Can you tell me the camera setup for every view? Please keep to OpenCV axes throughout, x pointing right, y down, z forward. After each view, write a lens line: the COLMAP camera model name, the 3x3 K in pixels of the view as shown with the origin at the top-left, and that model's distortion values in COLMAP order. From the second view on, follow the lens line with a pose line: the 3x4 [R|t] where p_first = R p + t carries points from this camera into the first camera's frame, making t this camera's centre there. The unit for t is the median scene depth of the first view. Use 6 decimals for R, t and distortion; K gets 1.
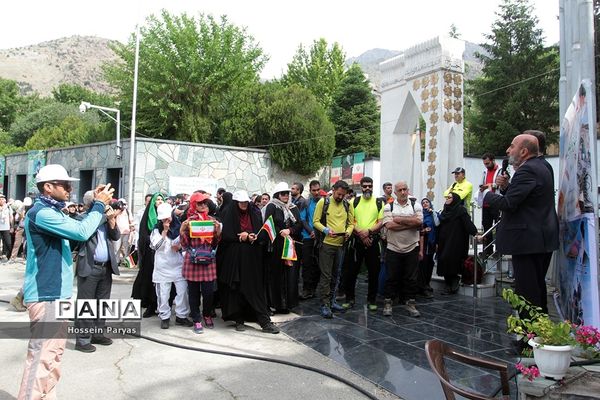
lens RADIAL K [[504.7, 0, 270.4], [0, 504.7, 197.4], [0, 0, 1]] dist [-0.061962, 0.033003]
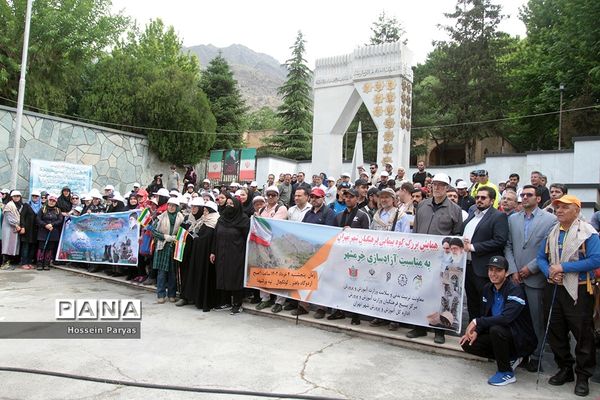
lens RADIAL K [[504.7, 0, 291.4], [0, 504.7, 191.0], [0, 0, 1]] dist [-0.061962, 0.033003]
pose [[0.872253, 0.045910, 0.486896, -0.212140], [-0.045580, 0.998882, -0.012532, -0.001046], [-0.486927, -0.011261, 0.873370, 0.140233]]
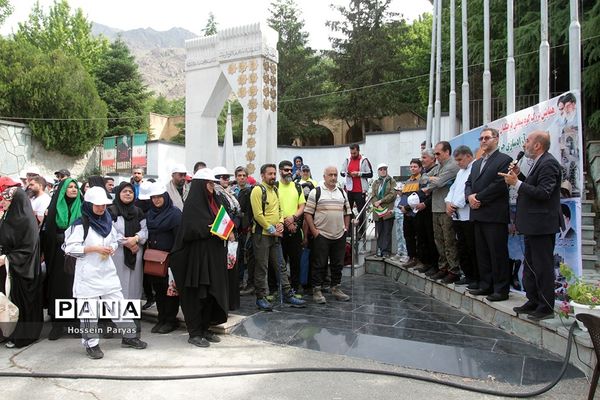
lens RADIAL K [[504.7, 0, 303.8], [0, 504.7, 204.4], [0, 0, 1]] dist [-0.061962, 0.033003]
pose [[0.814076, -0.016873, 0.580513, -0.116717], [-0.008068, 0.999153, 0.040356, 0.000858], [-0.580702, -0.037537, 0.813250, 0.071995]]
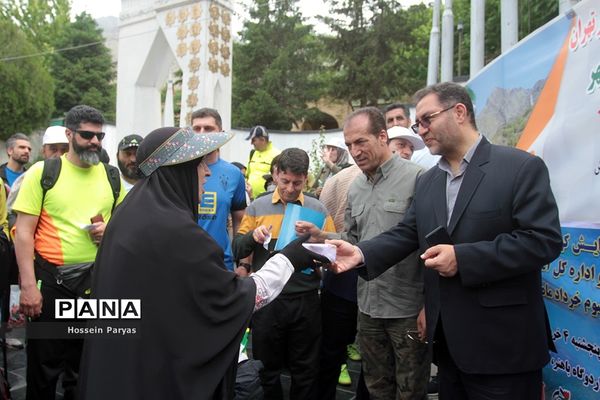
lens RADIAL K [[504.7, 0, 297.5], [0, 504.7, 196.2], [0, 0, 1]] dist [-0.061962, 0.033003]
pose [[0.843411, -0.002341, 0.537264, 0.039817], [-0.018420, 0.999277, 0.033270, 0.002983], [-0.536953, -0.037957, 0.842758, 0.194369]]
